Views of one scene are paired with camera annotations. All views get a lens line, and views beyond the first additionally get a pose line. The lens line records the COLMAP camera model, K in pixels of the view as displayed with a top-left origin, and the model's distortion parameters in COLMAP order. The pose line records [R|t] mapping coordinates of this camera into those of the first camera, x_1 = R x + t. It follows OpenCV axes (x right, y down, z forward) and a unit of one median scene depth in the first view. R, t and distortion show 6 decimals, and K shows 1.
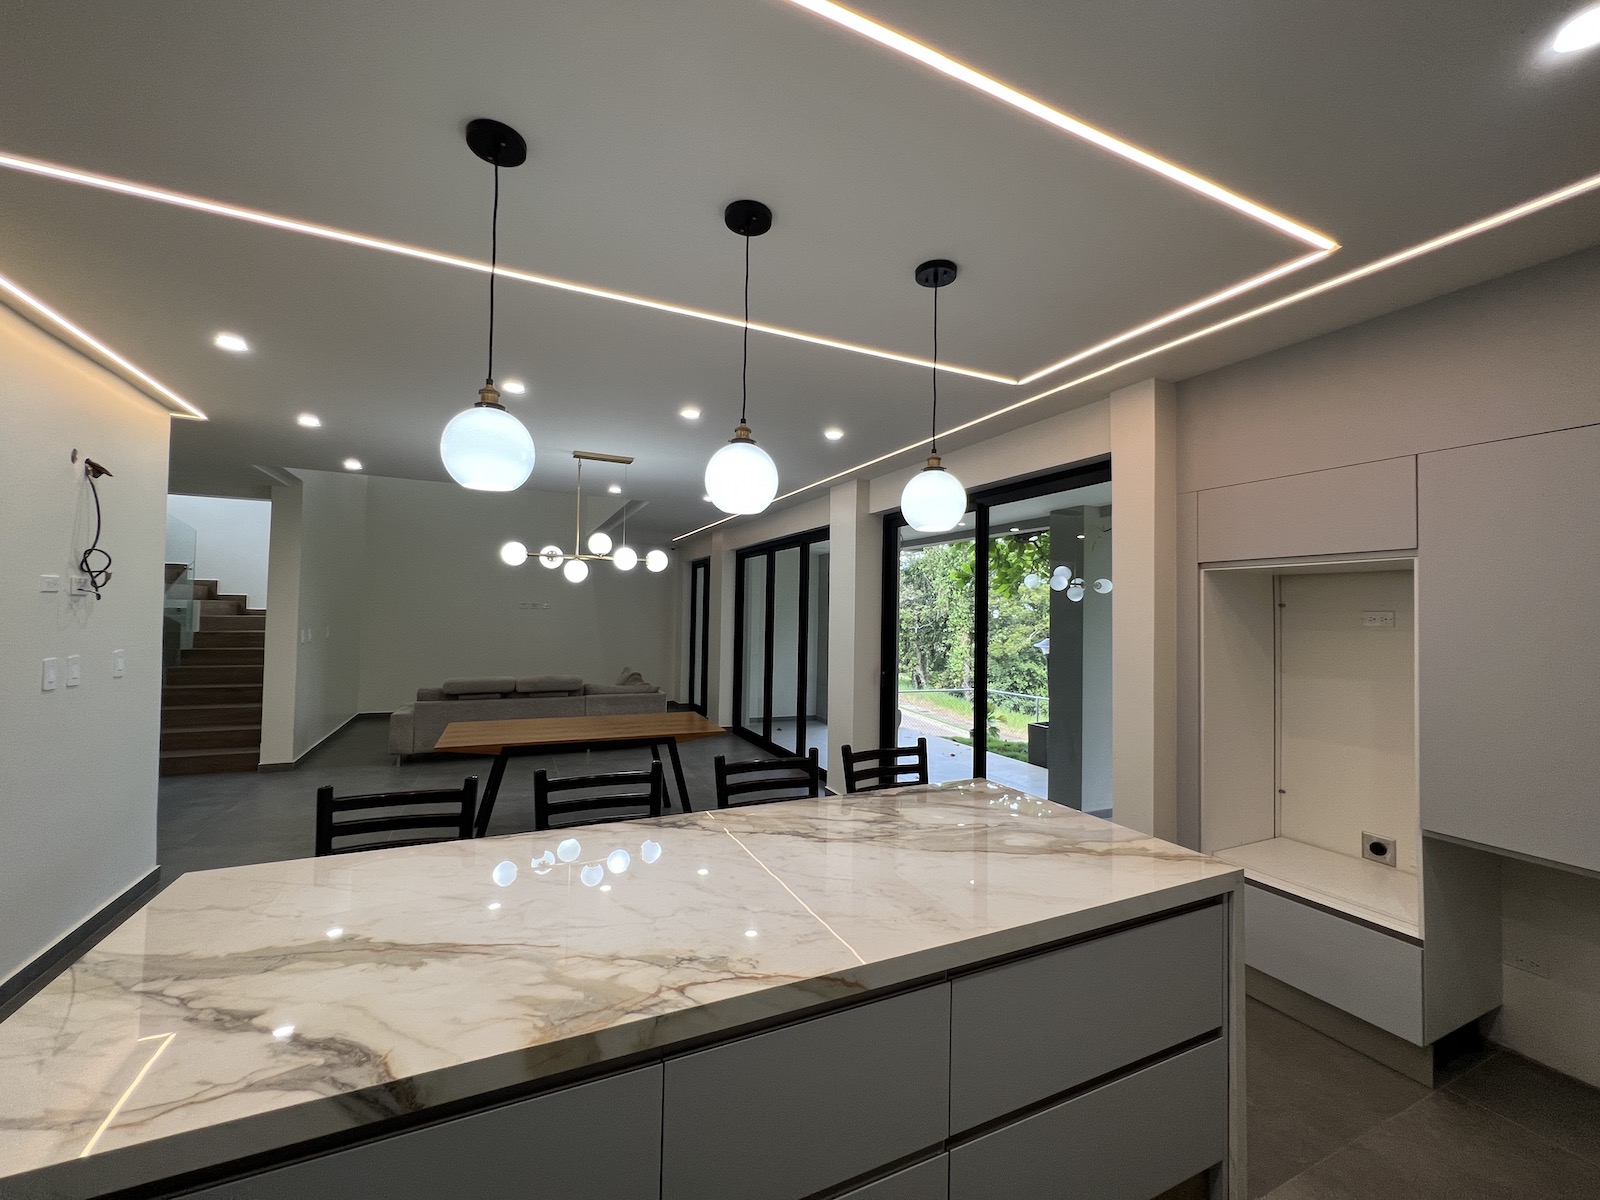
lens RADIAL K [[639.0, 0, 800.0], [0, 639.0, 600.0], [0, 0, 1]] dist [-0.000439, -0.000076]
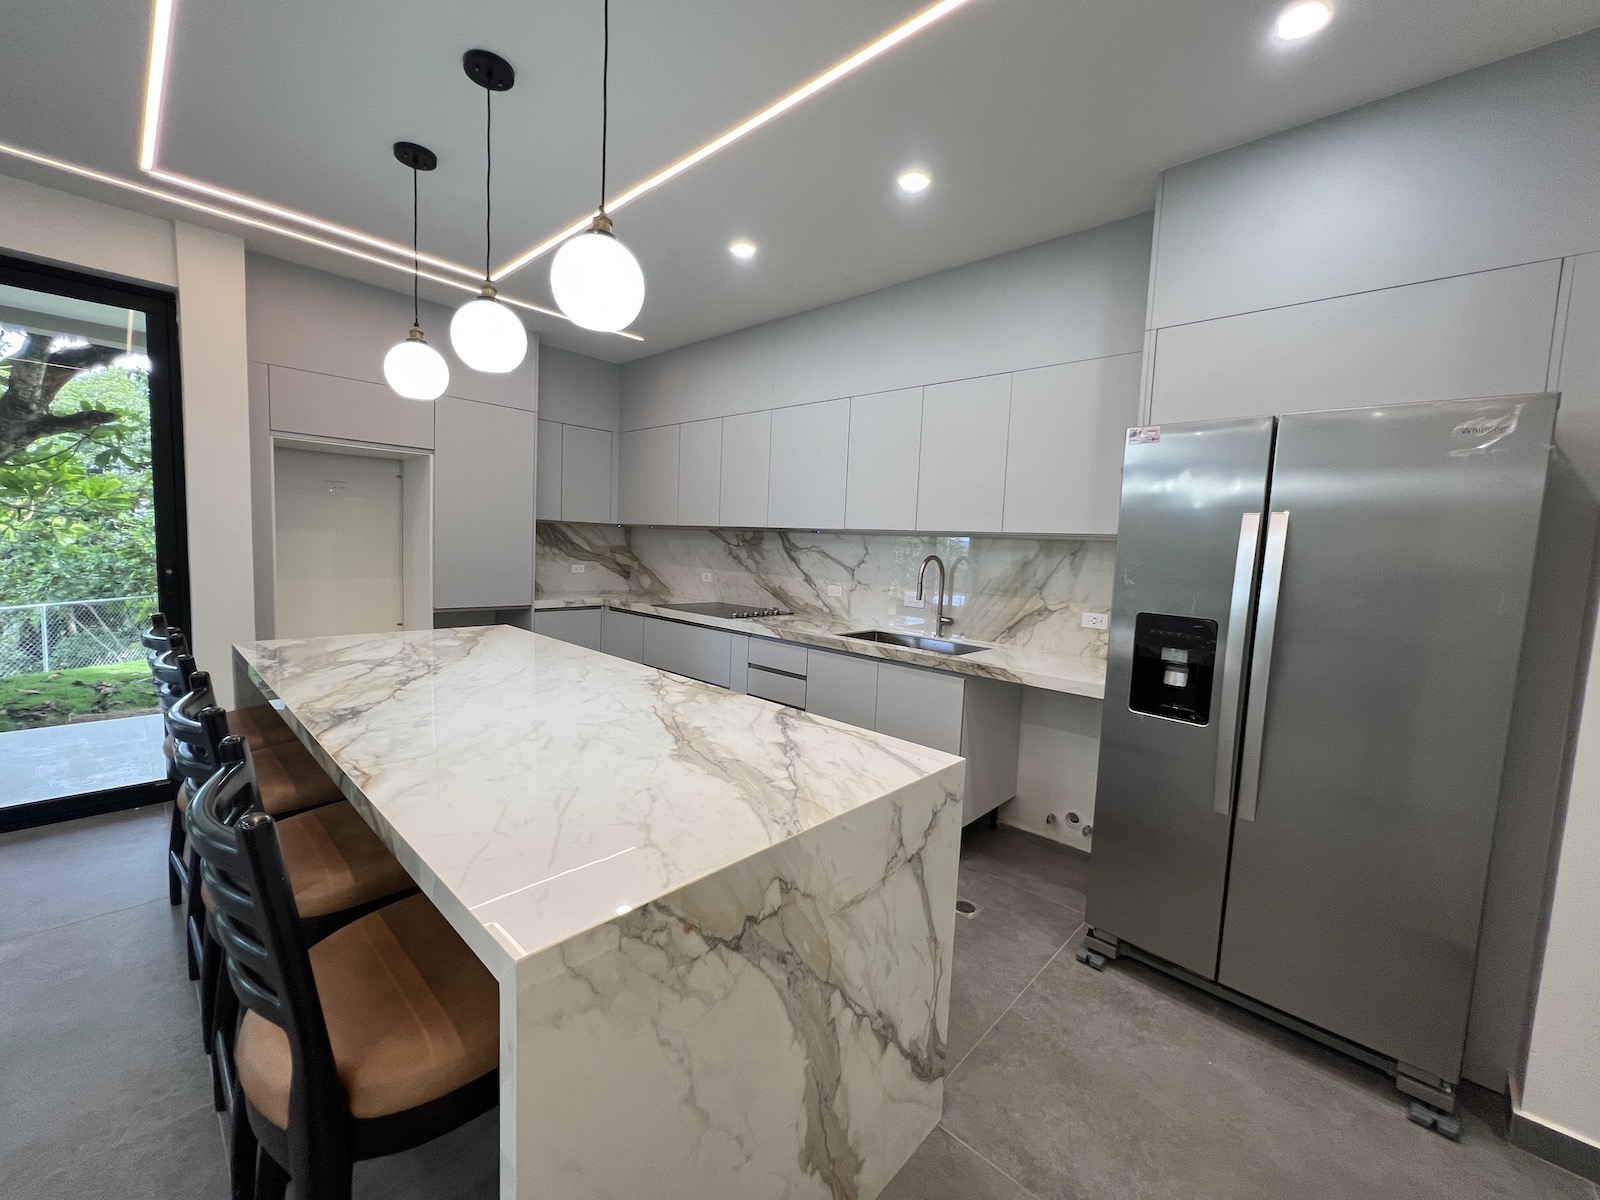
lens RADIAL K [[639.0, 0, 800.0], [0, 639.0, 600.0], [0, 0, 1]] dist [-0.000439, -0.000076]
pose [[-0.375213, -0.114949, 0.919784, -1.901524], [-0.074460, 0.992812, 0.093701, 0.159083], [-0.923943, -0.033329, -0.381075, 1.329248]]
